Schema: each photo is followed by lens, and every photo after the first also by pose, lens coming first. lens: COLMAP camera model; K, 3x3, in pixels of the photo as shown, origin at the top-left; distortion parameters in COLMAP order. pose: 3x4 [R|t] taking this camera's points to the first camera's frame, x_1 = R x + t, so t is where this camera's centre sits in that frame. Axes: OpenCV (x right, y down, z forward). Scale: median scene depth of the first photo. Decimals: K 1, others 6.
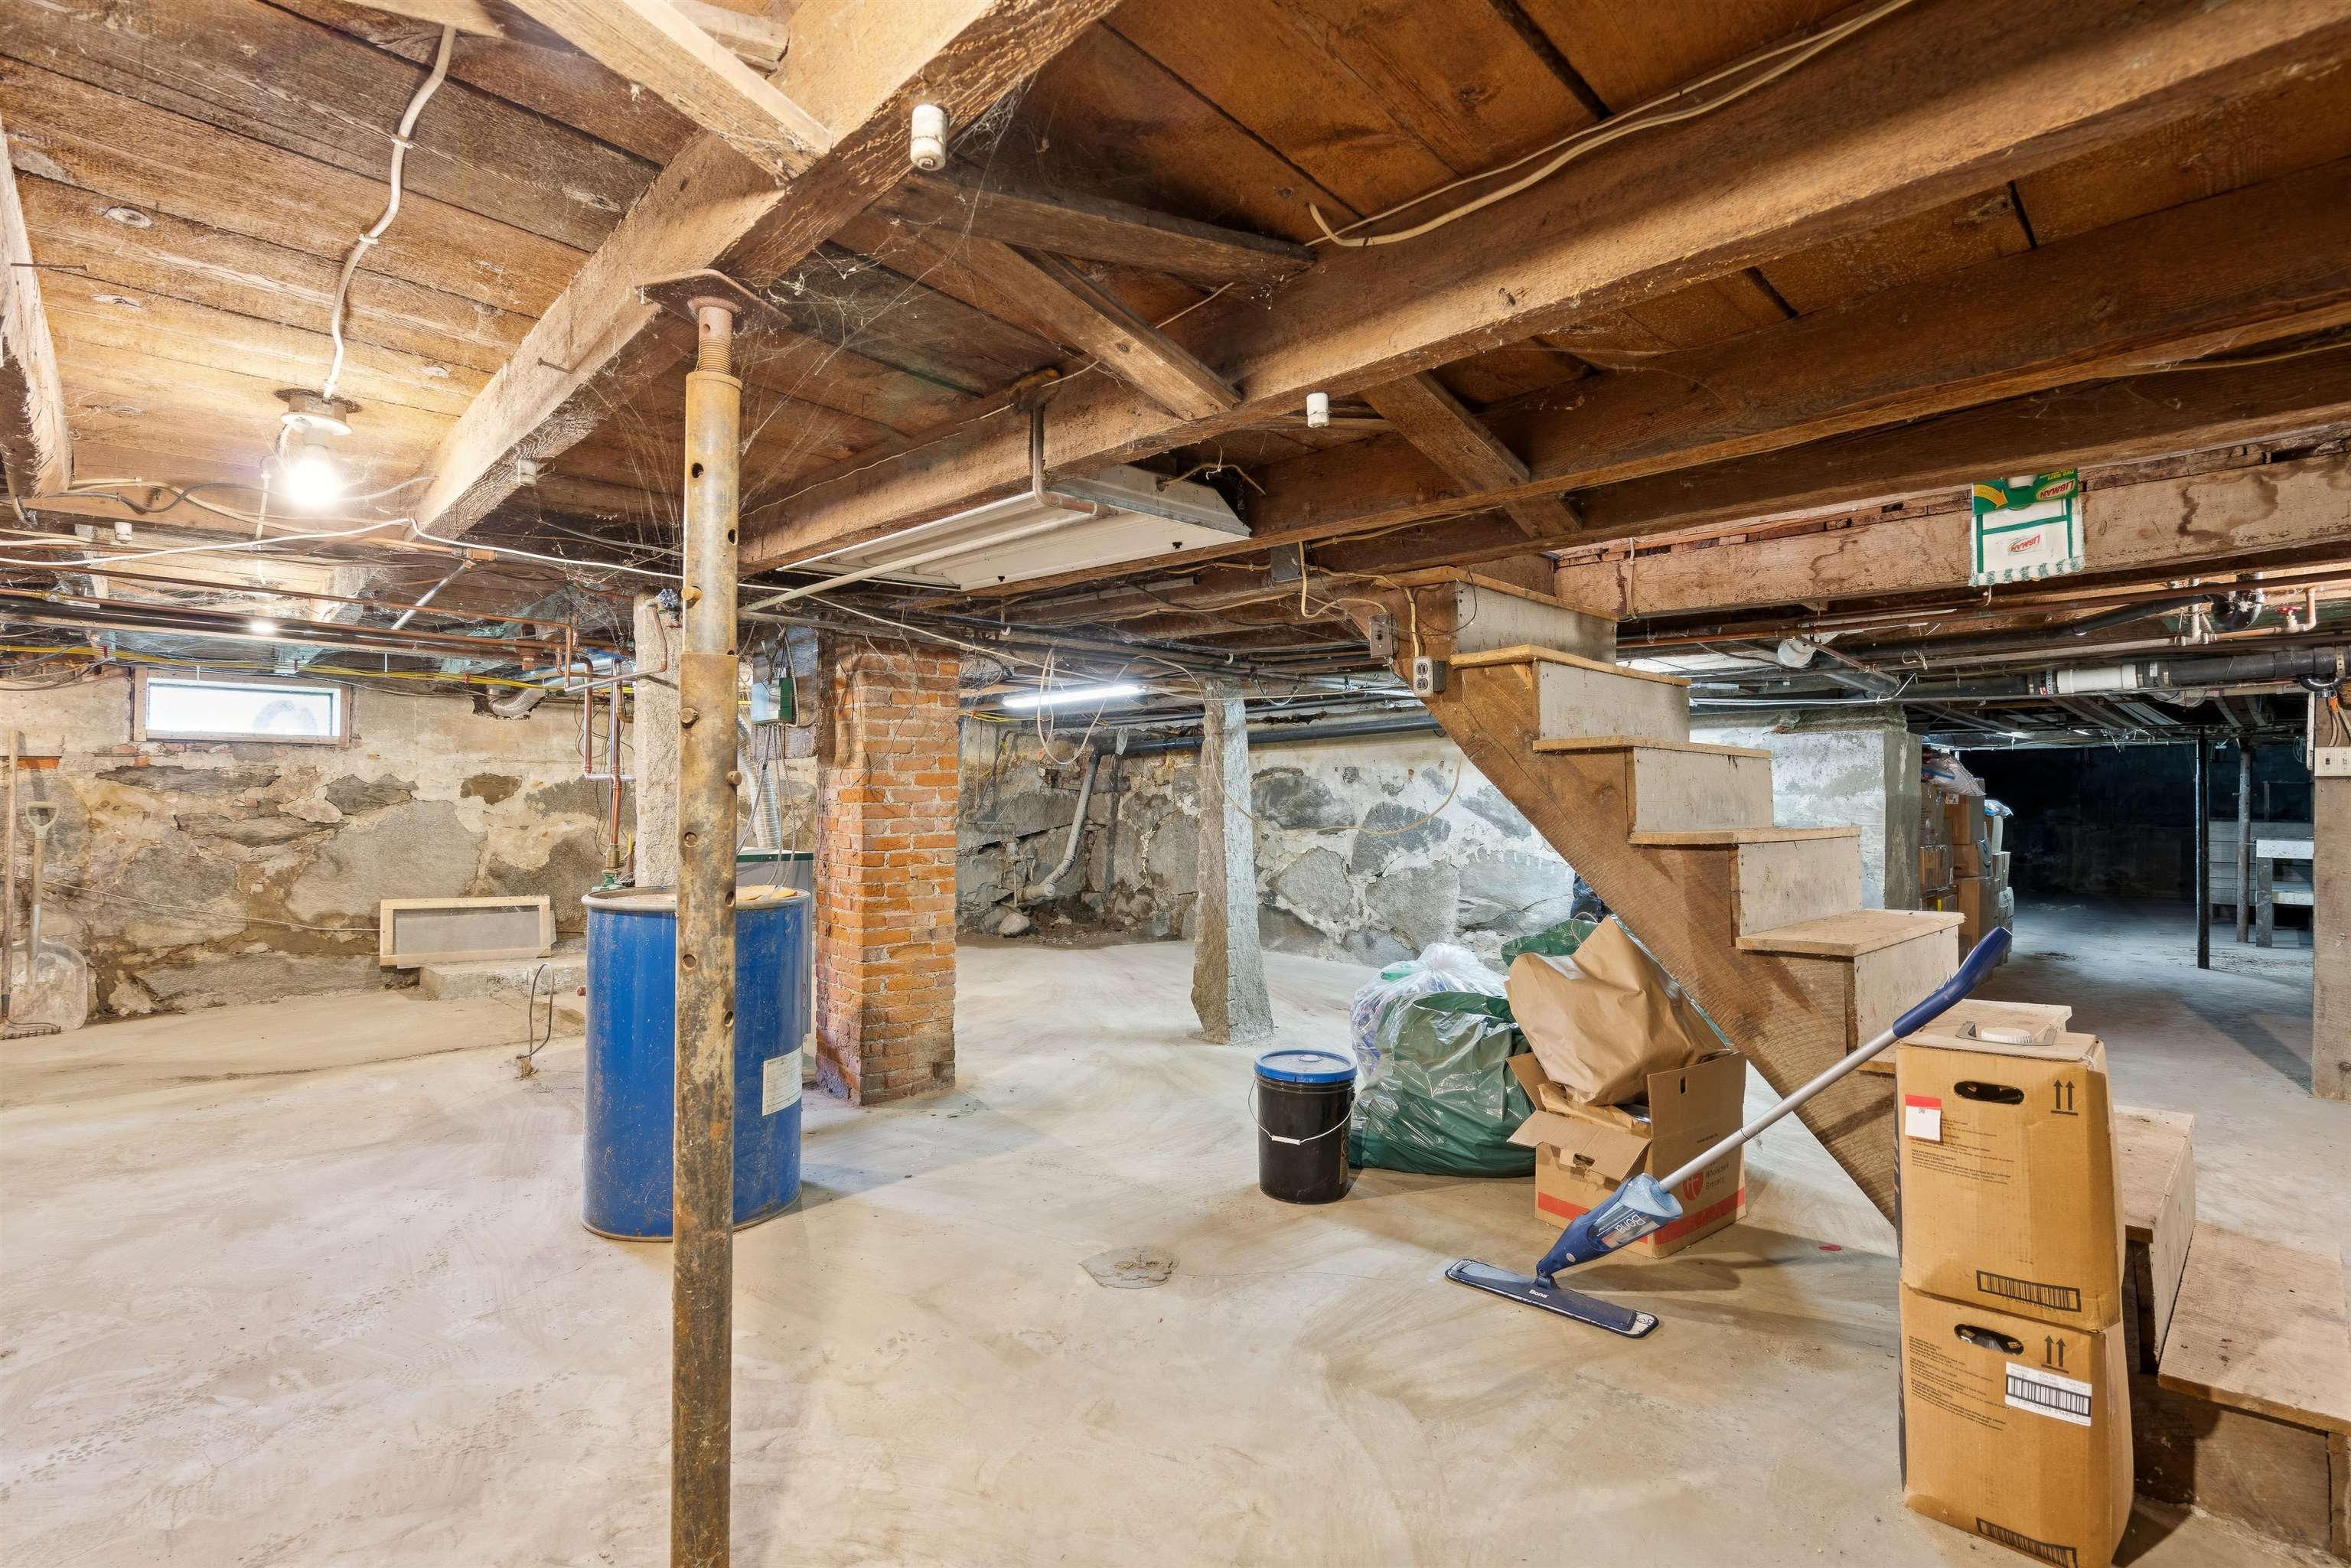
lens RADIAL K [[1087.9, 0, 1174.9], [0, 1087.9, 796.3], [0, 0, 1]] dist [0.001325, 0.000921]
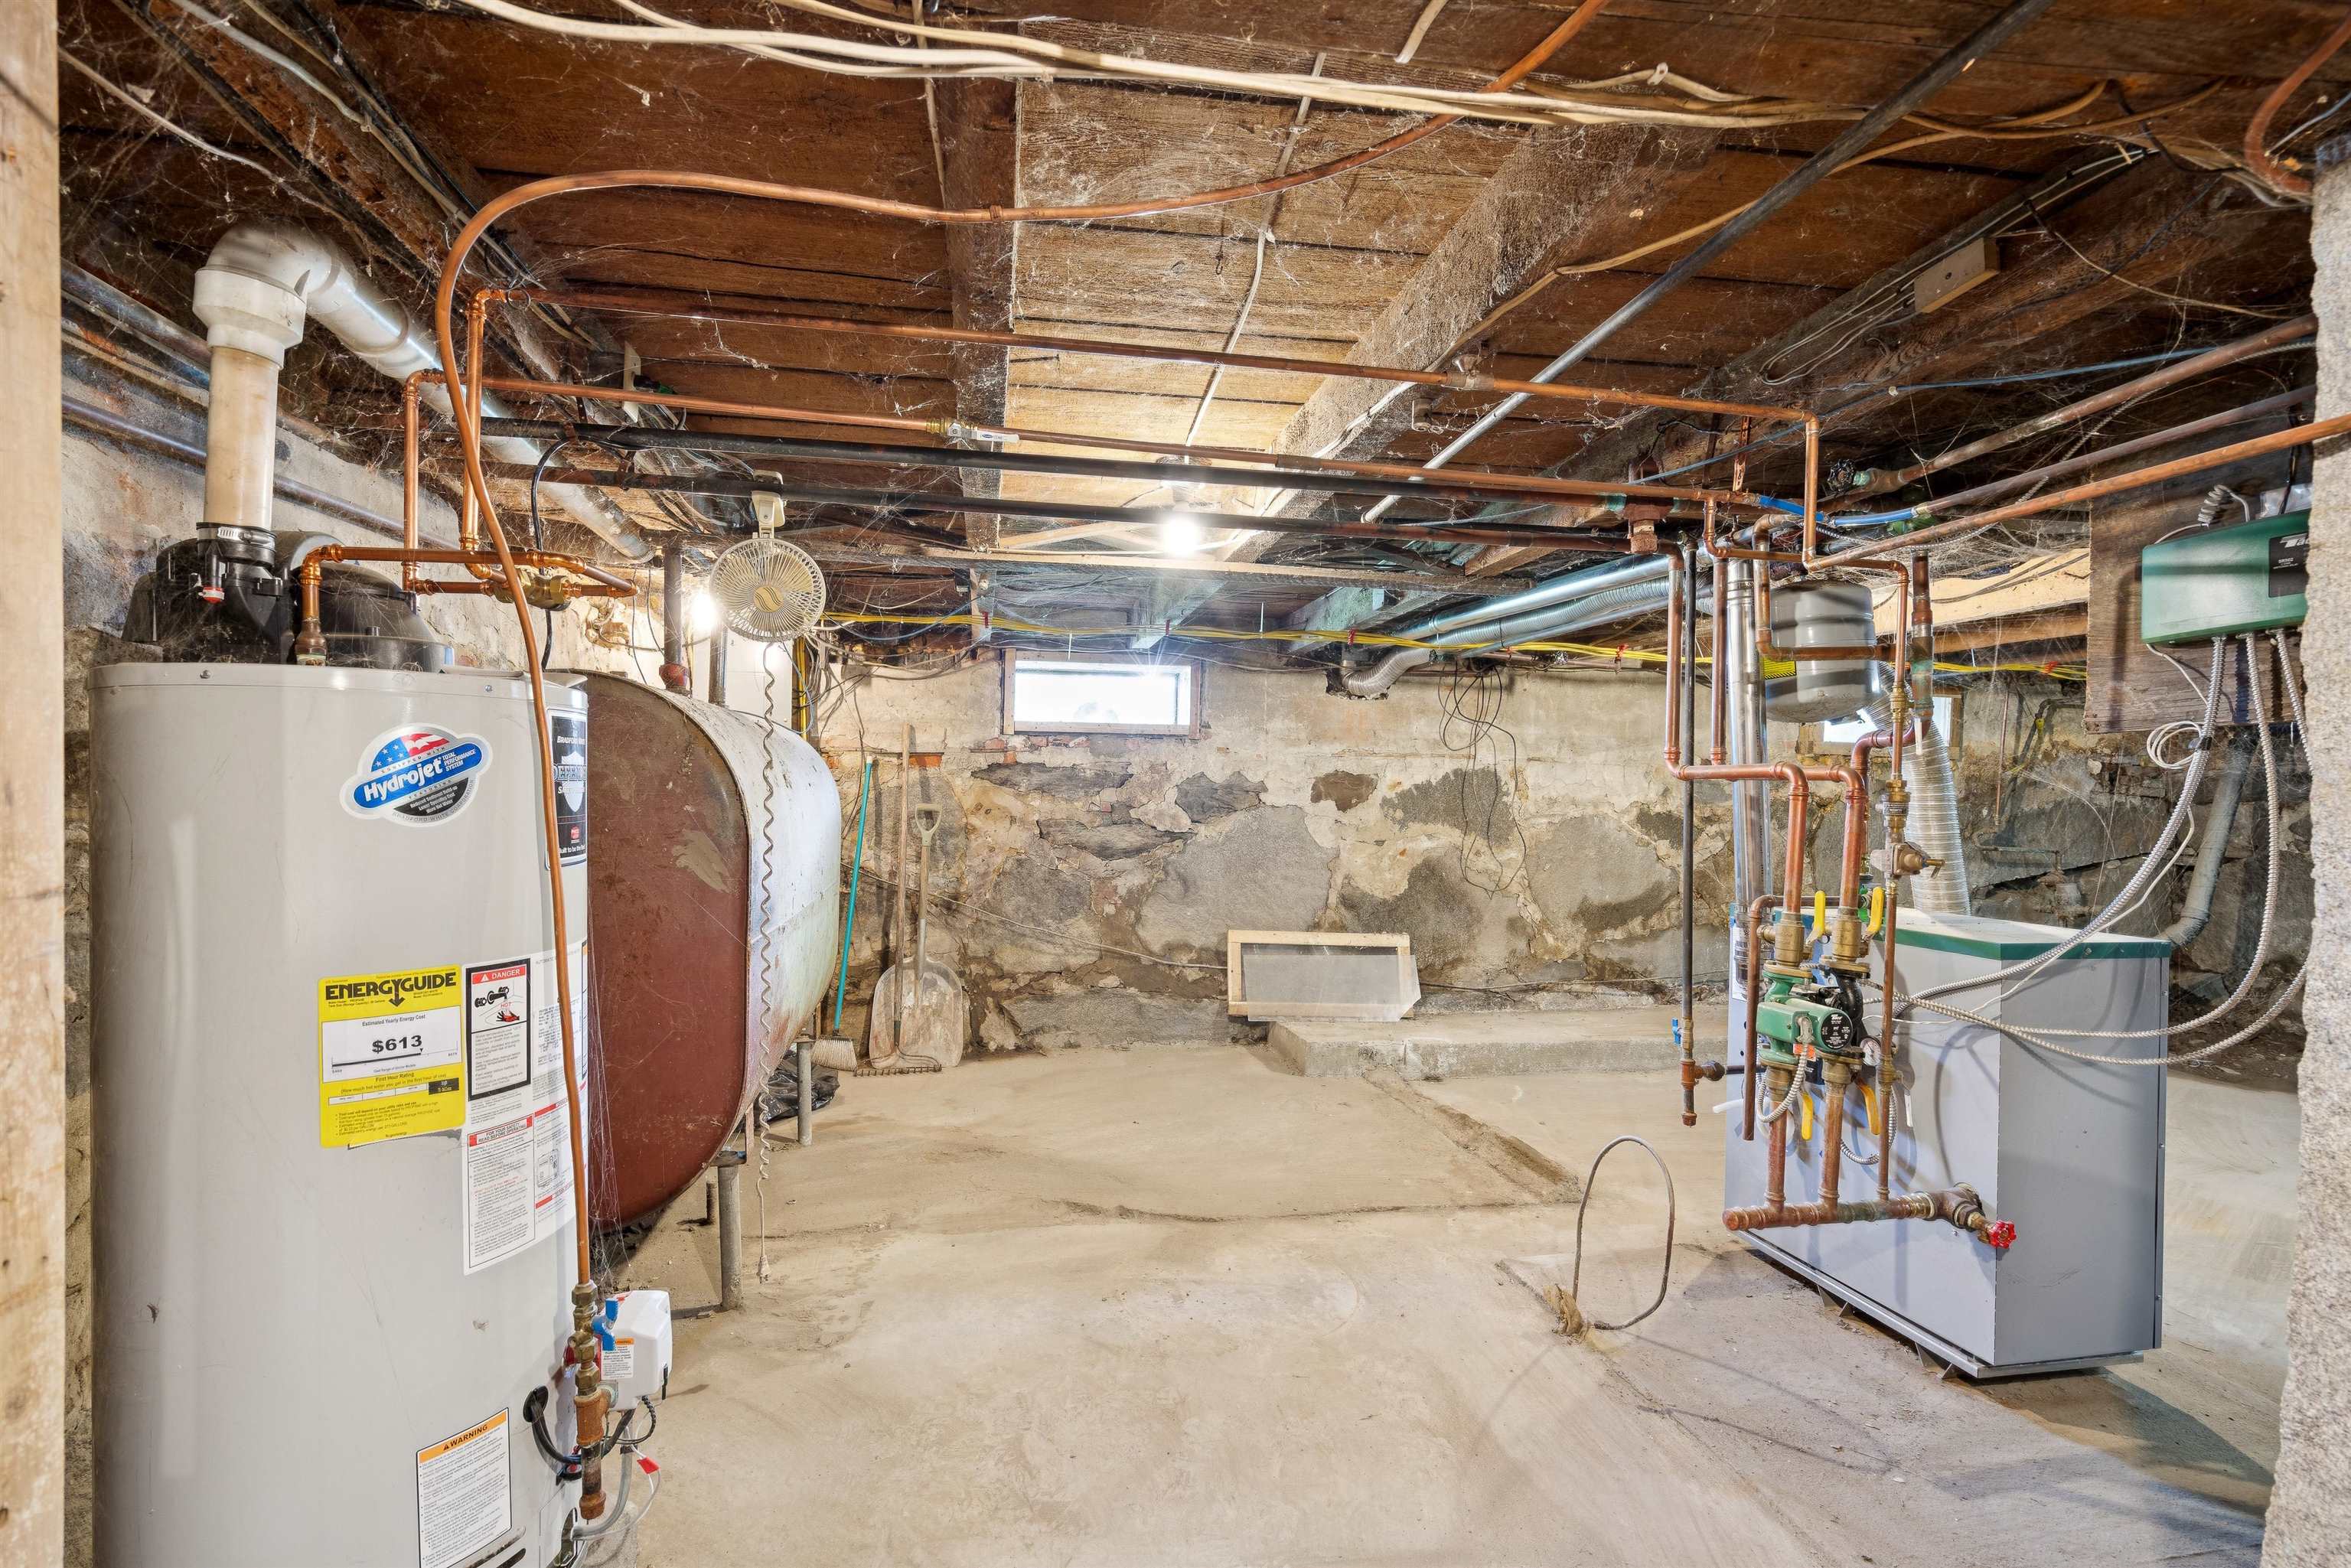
lens RADIAL K [[1087.9, 0, 1174.9], [0, 1087.9, 796.3], [0, 0, 1]] dist [0.001325, 0.000921]
pose [[0.838353, 0.008207, -0.545066, -0.353351], [-0.008737, 0.999961, 0.001619, -0.003876], [0.545058, 0.003405, 0.838391, 0.334762]]
